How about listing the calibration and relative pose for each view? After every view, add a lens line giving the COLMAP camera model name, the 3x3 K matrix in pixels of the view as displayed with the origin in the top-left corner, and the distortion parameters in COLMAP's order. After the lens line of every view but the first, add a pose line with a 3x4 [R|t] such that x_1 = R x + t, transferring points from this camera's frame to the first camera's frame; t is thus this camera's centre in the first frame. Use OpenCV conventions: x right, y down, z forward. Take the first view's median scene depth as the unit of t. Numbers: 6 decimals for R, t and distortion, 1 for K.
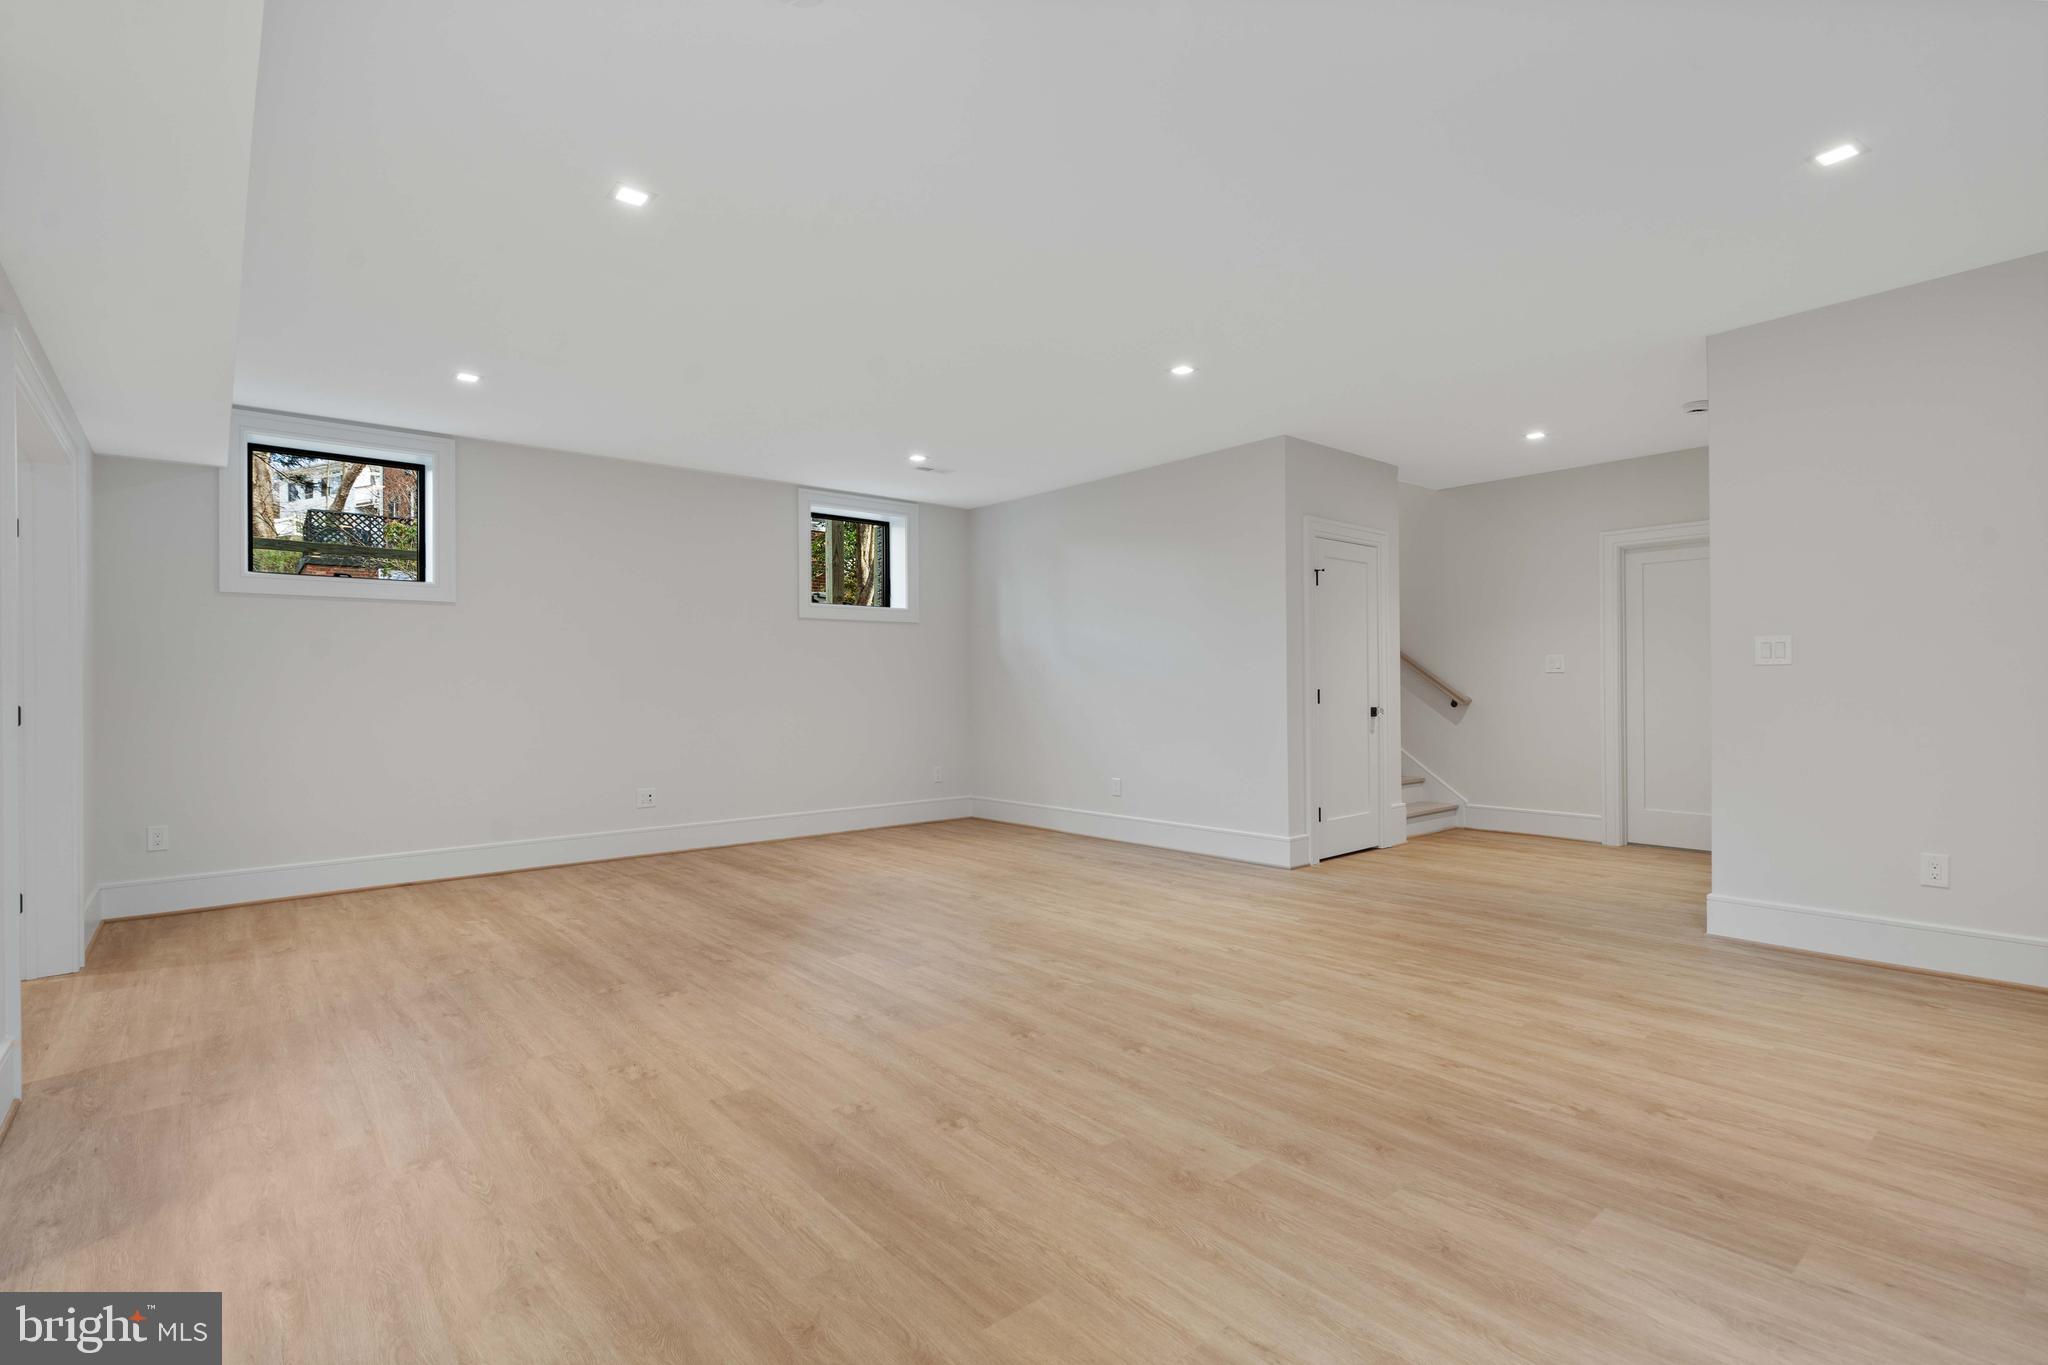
lens RADIAL K [[955.0, 0, 1009.5], [0, 955.0, 687.7], [0, 0, 1]] dist [-0.004176, 0.002439]
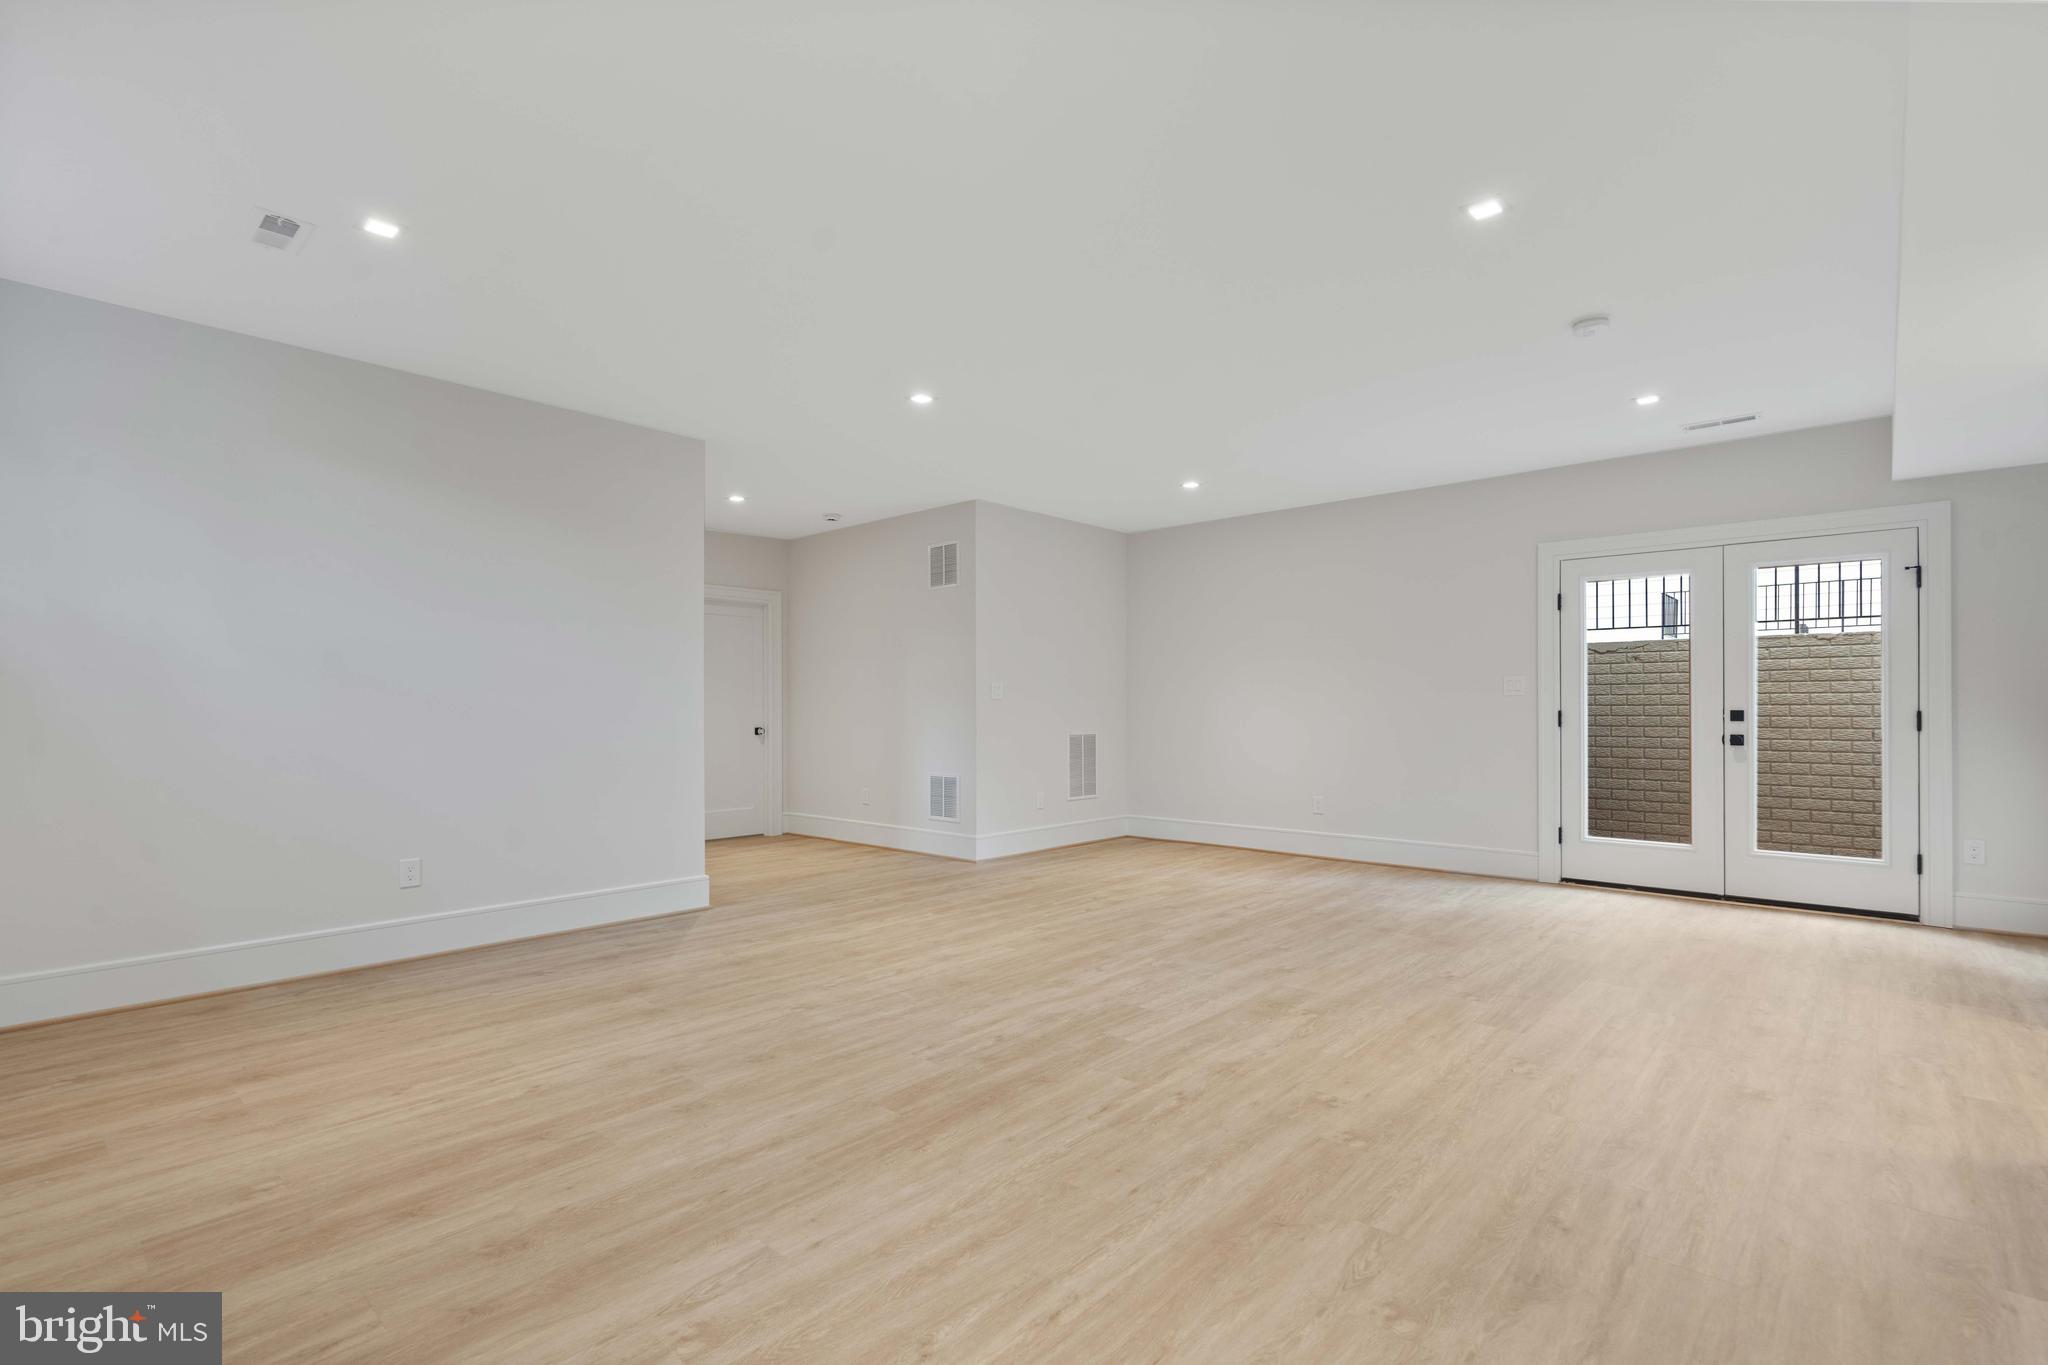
lens RADIAL K [[955.0, 0, 1014.8], [0, 955.0, 699.0], [0, 0, 1]] dist [-0.004176, 0.002439]
pose [[-0.130151, 0.017943, 0.991332, -1.072123], [0.006677, 0.999829, -0.017220, 0.005336], [-0.991472, 0.004378, -0.130249, 1.318995]]
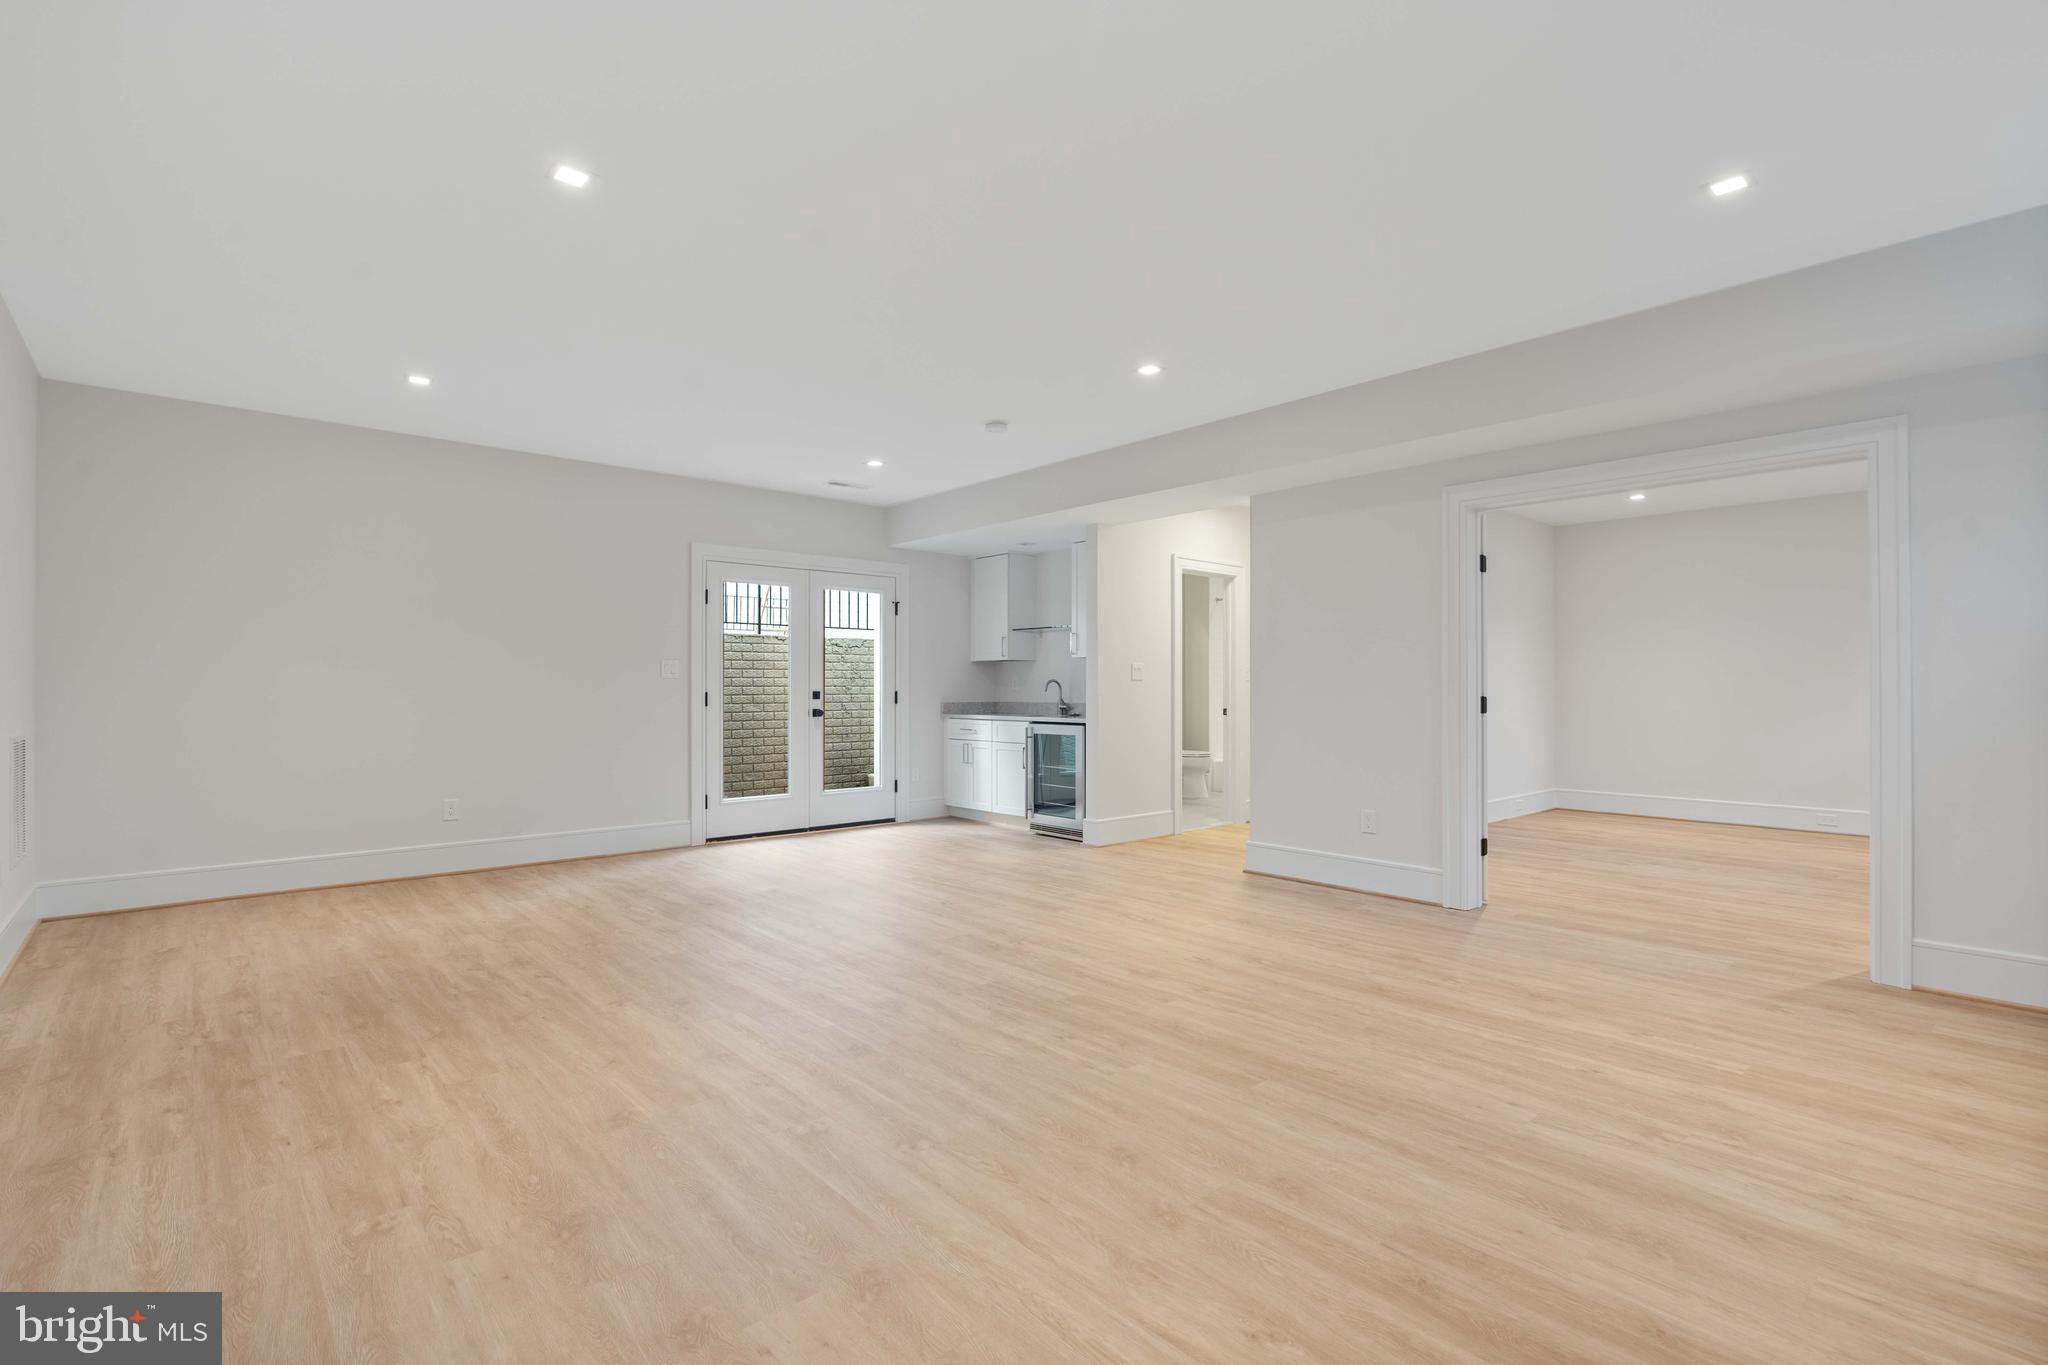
lens RADIAL K [[955.0, 0, 1017.5], [0, 955.0, 674.0], [0, 0, 1]] dist [-0.004176, 0.002439]
pose [[-0.999334, 0.009420, -0.035263, -0.102825], [0.009786, 0.999900, -0.010220, -0.007042], [0.035163, -0.010559, -0.999326, 2.072120]]
